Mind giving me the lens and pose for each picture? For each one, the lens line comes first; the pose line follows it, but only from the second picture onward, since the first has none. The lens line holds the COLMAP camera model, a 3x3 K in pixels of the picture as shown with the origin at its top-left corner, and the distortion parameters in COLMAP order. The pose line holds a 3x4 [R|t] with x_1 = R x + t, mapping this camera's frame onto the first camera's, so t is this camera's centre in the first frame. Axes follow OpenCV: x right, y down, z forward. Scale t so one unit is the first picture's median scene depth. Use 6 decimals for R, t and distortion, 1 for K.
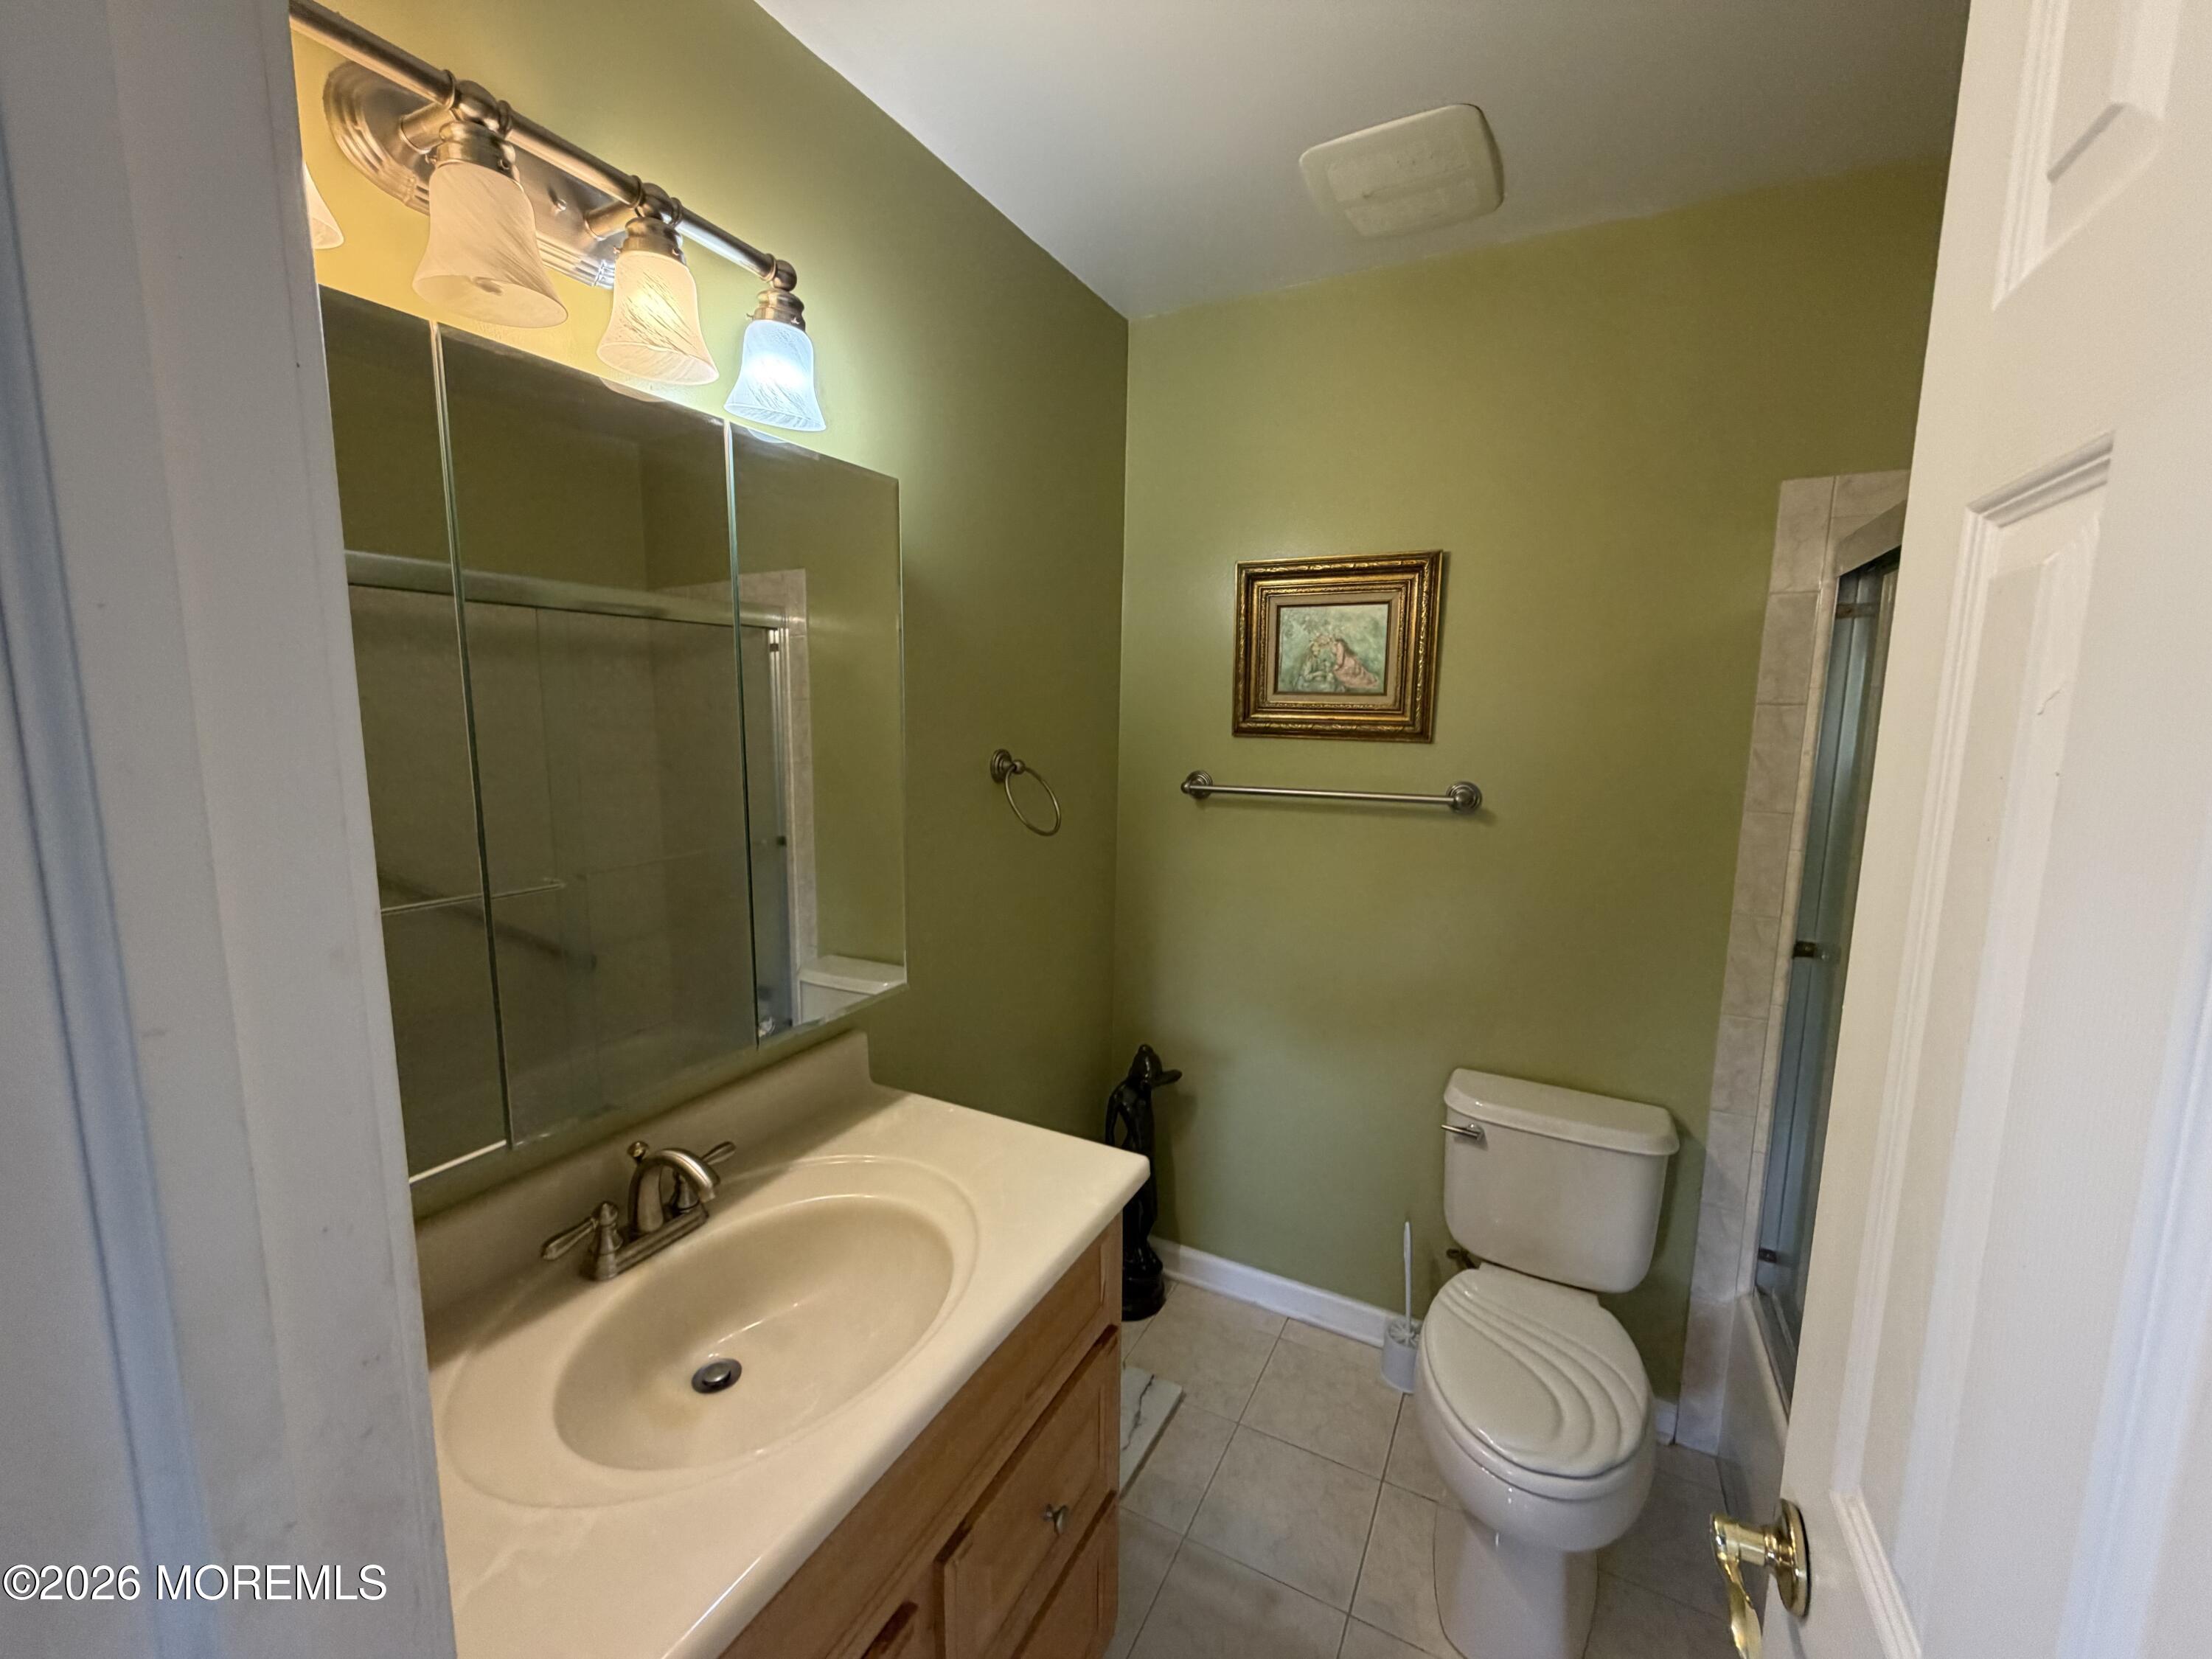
lens RADIAL K [[883.3, 0, 1112.1], [0, 883.3, 832.5], [0, 0, 1]] dist [0.000101, 0.000383]
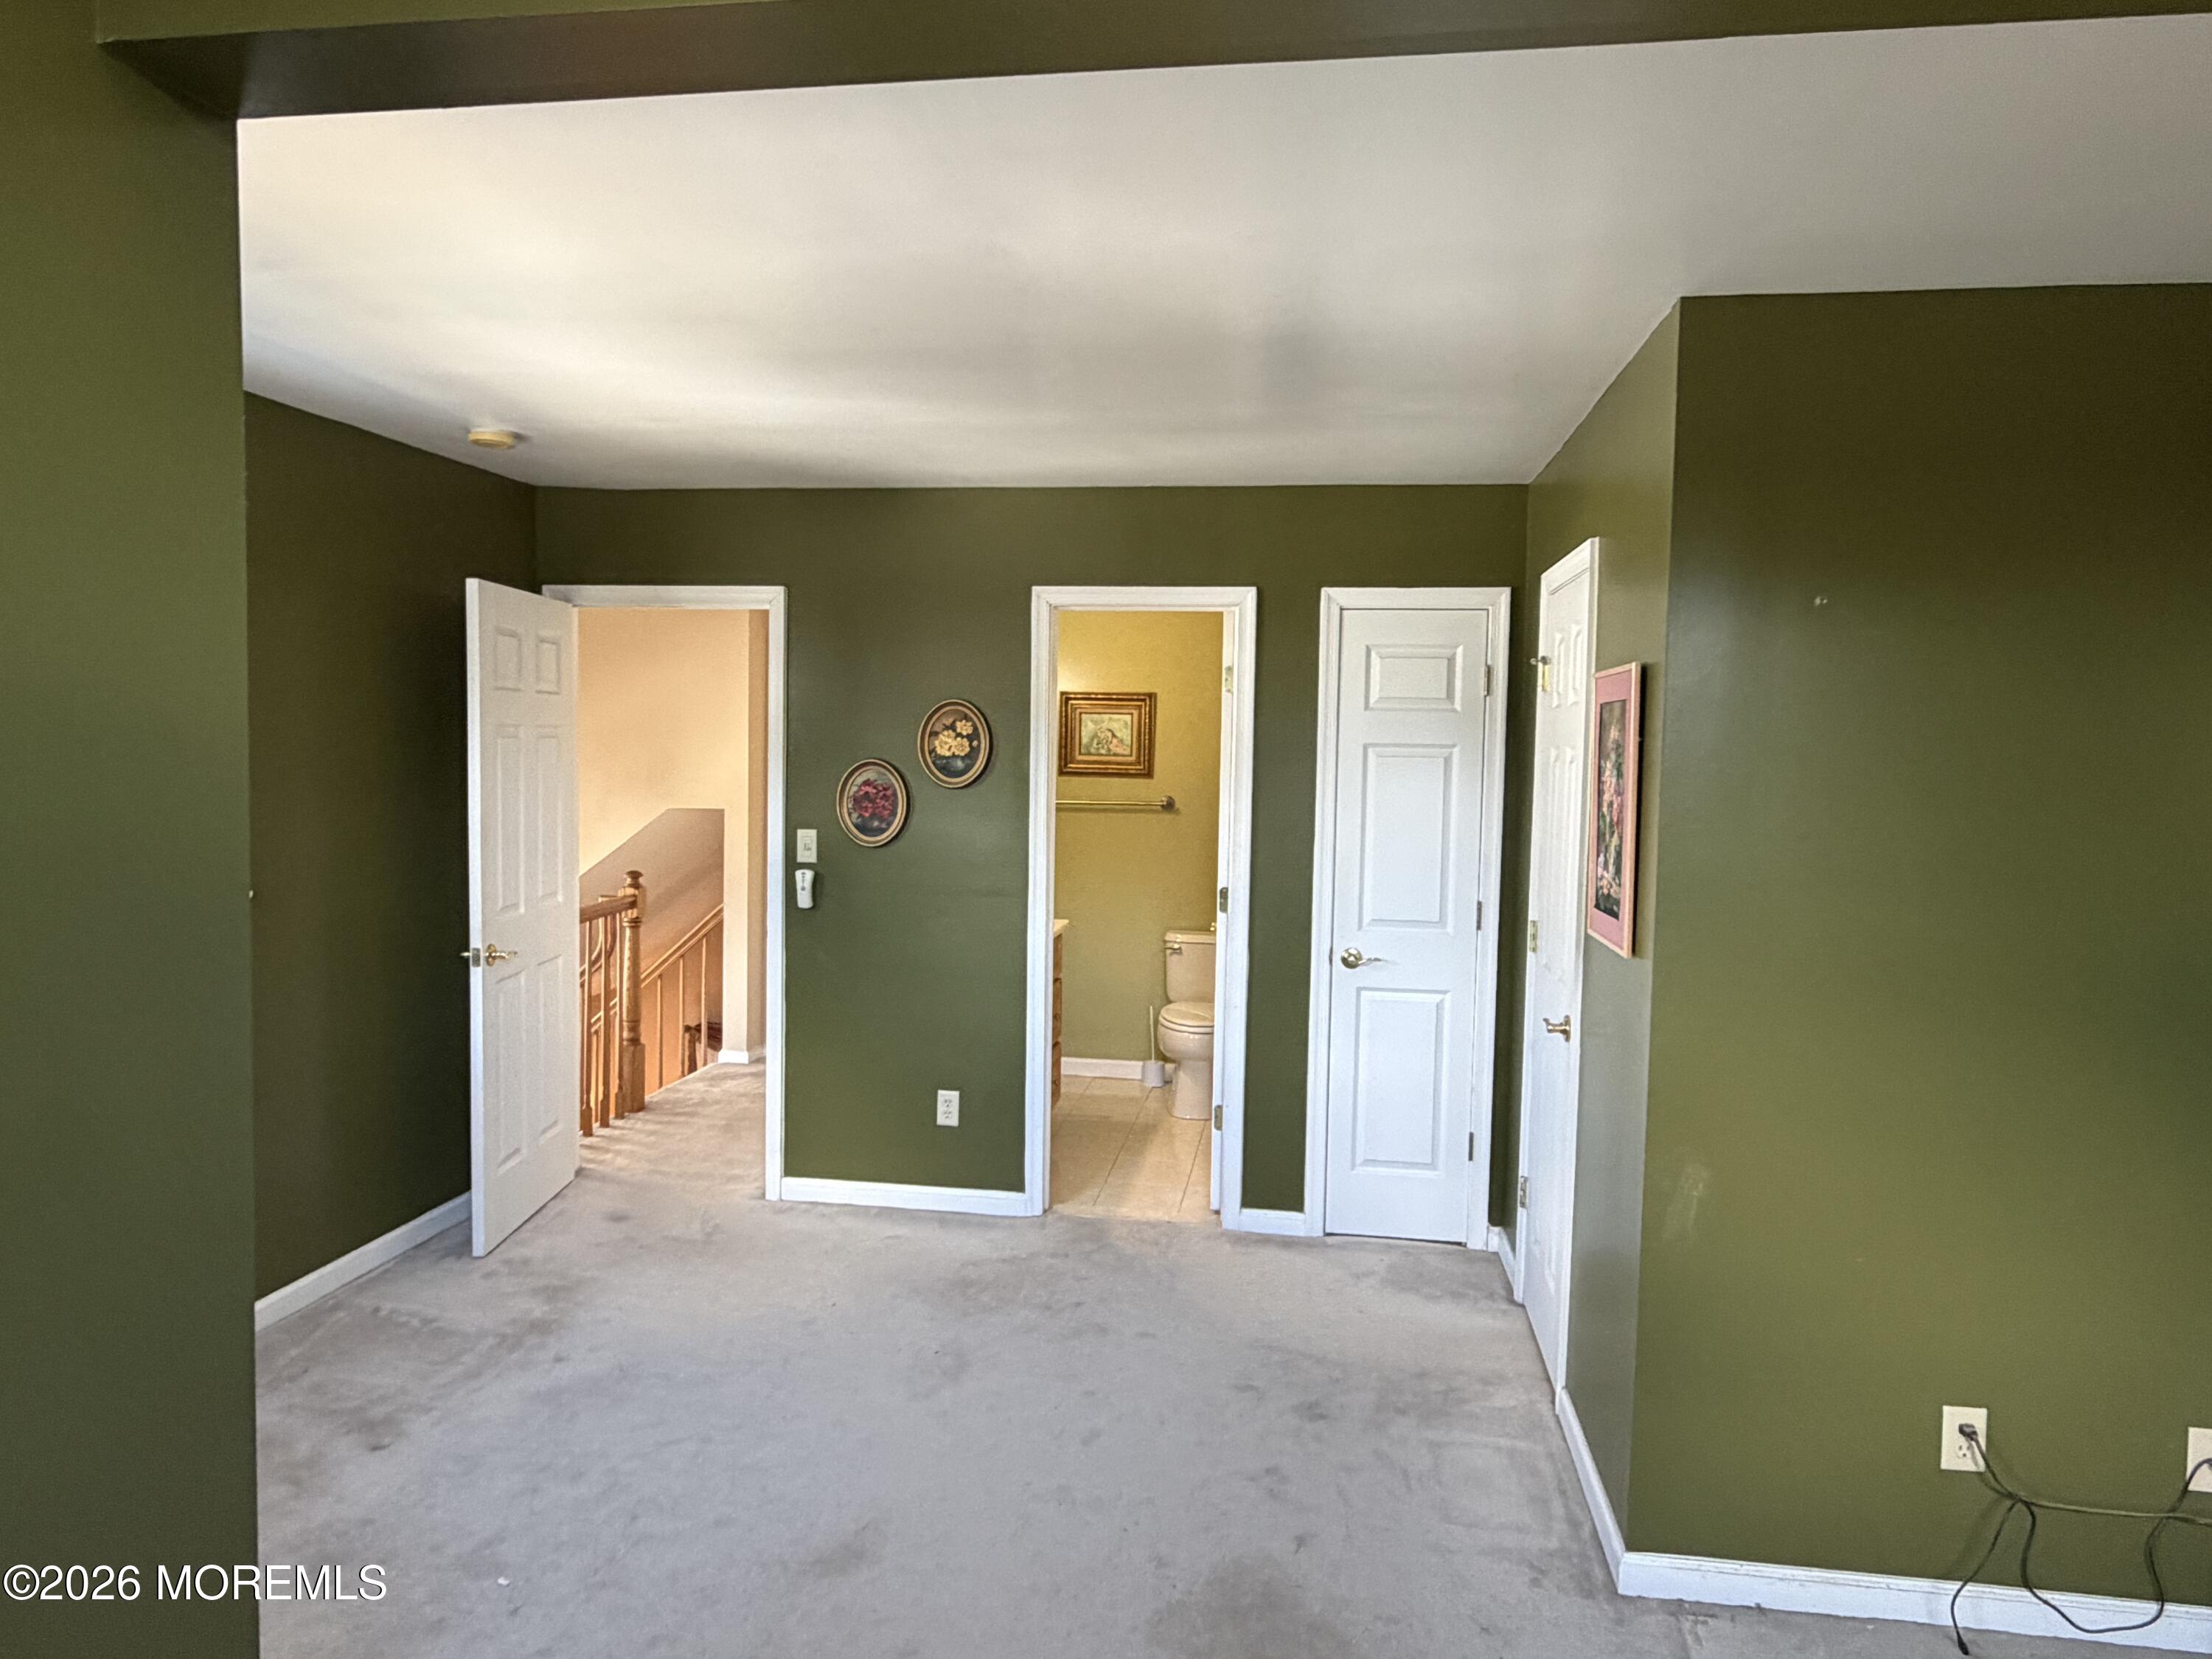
lens RADIAL K [[1399.7, 0, 1103.9], [0, 1399.7, 823.8], [0, 0, 1]] dist [0.006627, 0.000812]
pose [[0.950204, -0.015779, 0.311229, -0.823585], [0.038204, 0.997082, -0.066089, 0.232811], [-0.309279, 0.074689, 0.948034, -2.212866]]
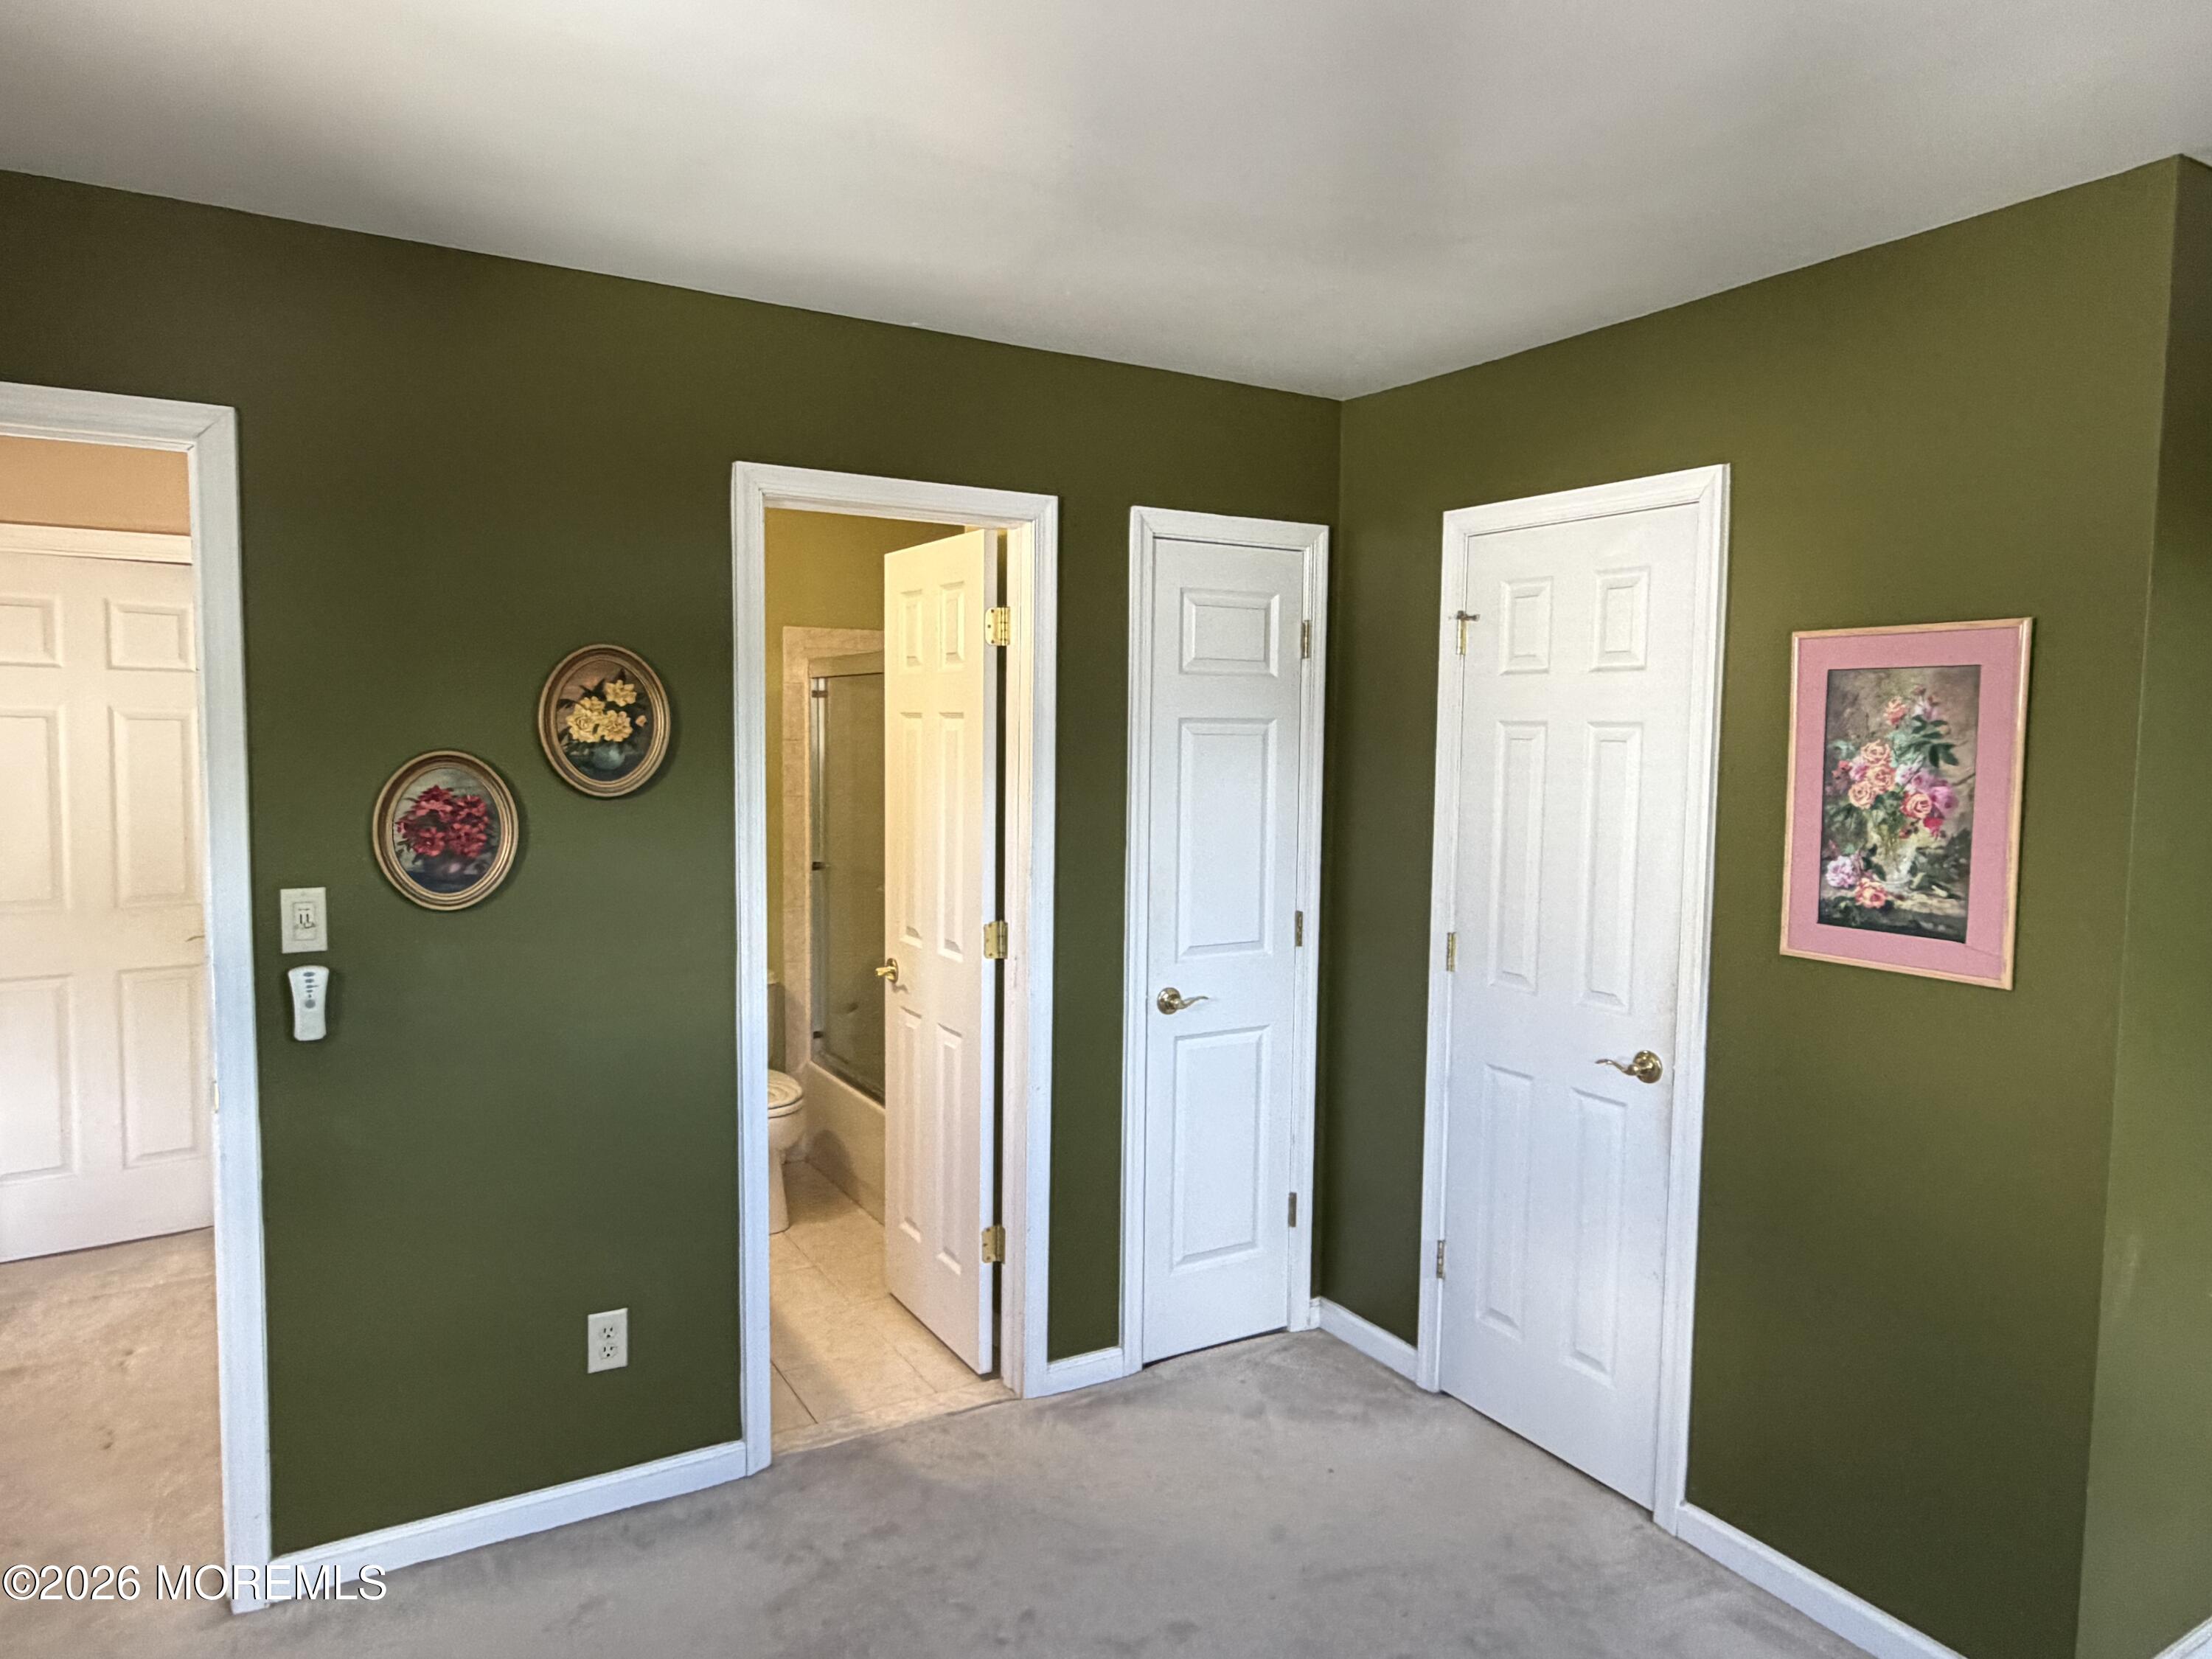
lens RADIAL K [[1399.7, 0, 1097.5], [0, 1399.7, 826.8], [0, 0, 1]] dist [0.006627, 0.000812]
pose [[0.538406, -0.069387, 0.839824, -1.236753], [0.109499, 0.993915, 0.011920, 0.066677], [-0.835541, 0.085542, 0.542728, -1.008045]]
